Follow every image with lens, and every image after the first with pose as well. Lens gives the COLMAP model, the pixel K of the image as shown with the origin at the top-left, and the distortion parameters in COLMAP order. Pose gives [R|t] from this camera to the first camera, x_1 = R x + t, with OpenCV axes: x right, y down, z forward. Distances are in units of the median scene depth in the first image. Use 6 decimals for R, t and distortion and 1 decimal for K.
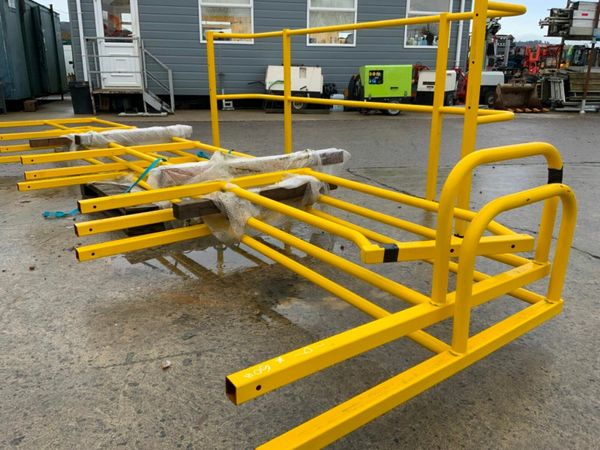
lens RADIAL K [[495.9, 0, 300.0], [0, 495.9, 225.0], [0, 0, 1]] dist [0.075865, -0.147182]
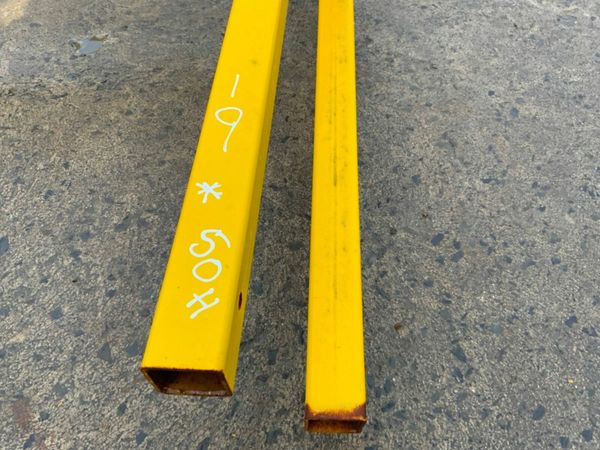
lens RADIAL K [[495.9, 0, 300.0], [0, 495.9, 225.0], [0, 0, 1]] dist [0.075865, -0.147182]
pose [[0.627260, -0.655248, 0.420945, -0.126867], [0.251791, 0.682091, 0.686552, 0.070383], [-0.736985, -0.324656, 0.592834, 0.657642]]
